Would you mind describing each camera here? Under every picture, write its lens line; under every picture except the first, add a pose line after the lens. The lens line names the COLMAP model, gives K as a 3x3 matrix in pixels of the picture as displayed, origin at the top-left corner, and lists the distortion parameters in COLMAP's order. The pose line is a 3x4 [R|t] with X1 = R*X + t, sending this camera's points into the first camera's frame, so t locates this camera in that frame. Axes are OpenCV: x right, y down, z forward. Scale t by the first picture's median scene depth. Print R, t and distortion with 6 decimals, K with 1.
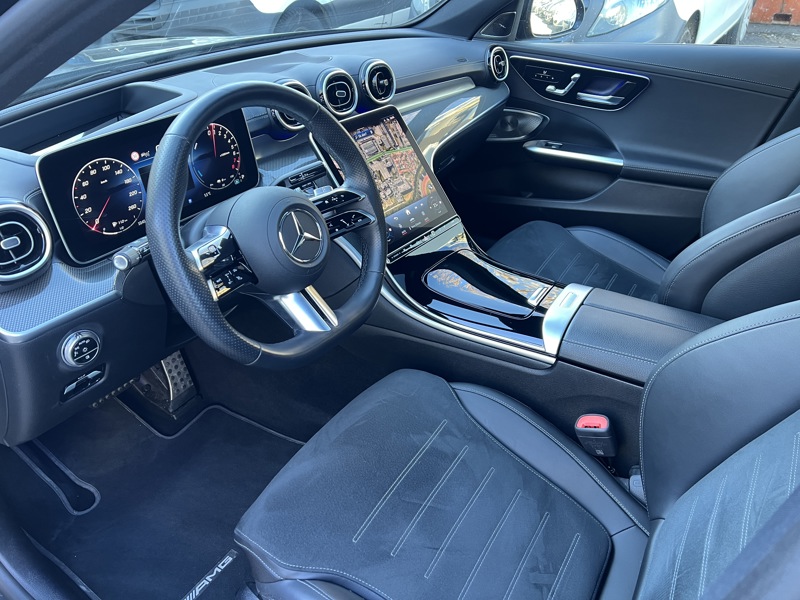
lens RADIAL K [[604.6, 0, 396.7], [0, 604.6, 300.0], [0, 0, 1]] dist [0.018461, -0.005156]
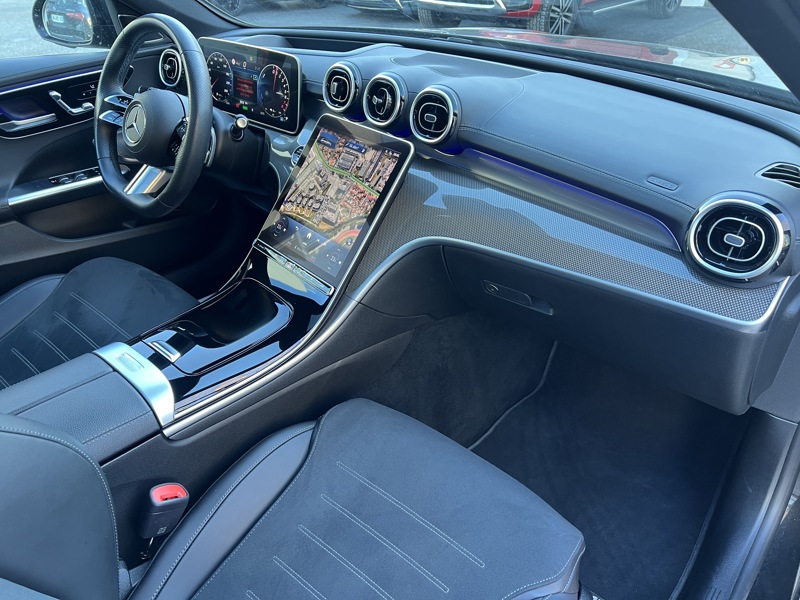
lens RADIAL K [[601.2, 0, 399.5], [0, 601.2, 303.7], [0, 0, 1]] dist [0.023551, -0.002800]
pose [[-0.168428, 0.530861, -0.830553, 0.969297], [-0.525373, 0.664589, 0.531323, -0.764616], [0.834036, 0.525840, 0.166964, 1.256403]]
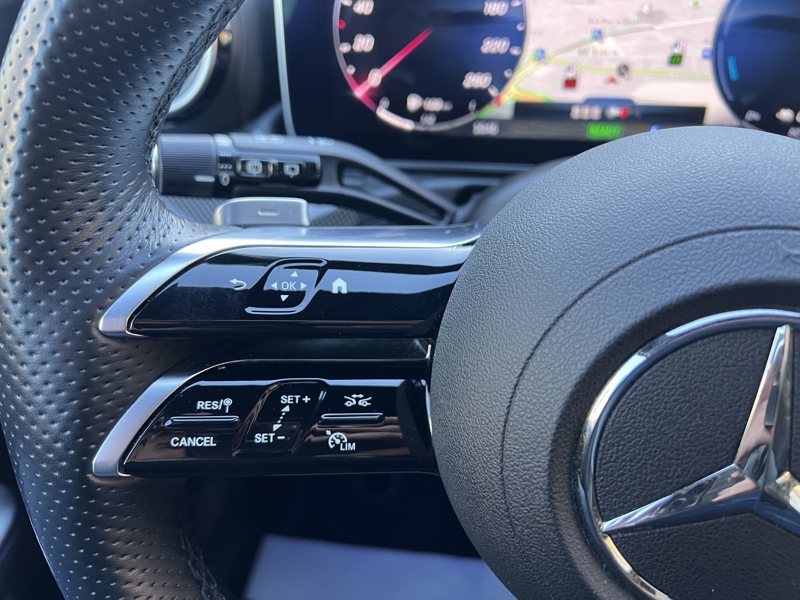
lens RADIAL K [[631.7, 0, 400.0], [0, 631.7, 300.0], [0, 0, 1]] dist [-0.007773, -0.014531]
pose [[0.412278, 0.521834, -0.746804, -0.078317], [-0.469134, 0.824279, 0.316981, -0.127174], [0.780986, 0.219667, 0.584643, 0.680646]]
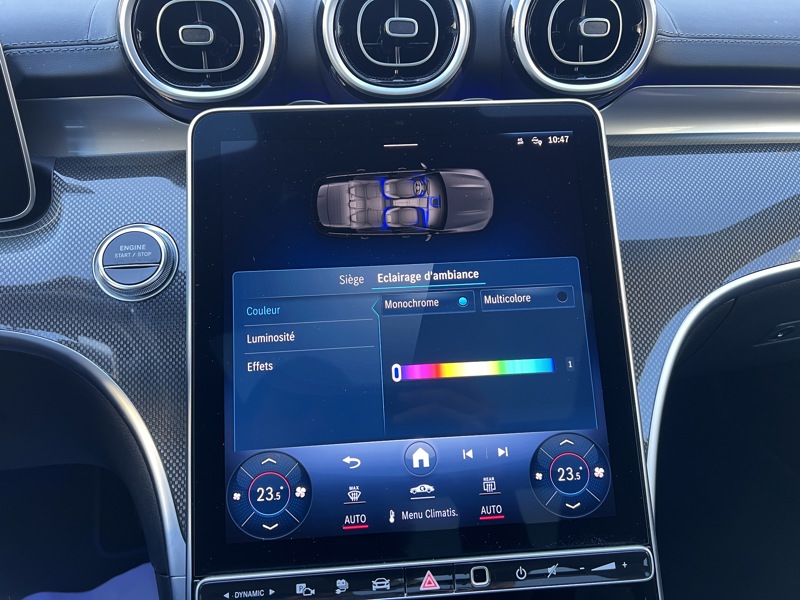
lens RADIAL K [[604.6, 0, 396.7], [0, 604.6, 300.0], [0, 0, 1]] dist [0.018461, -0.005156]
pose [[0.686199, 0.357357, -0.633583, 0.201018], [-0.384937, 0.917448, 0.100560, -0.292579], [0.617215, 0.174886, 0.767112, 0.946405]]
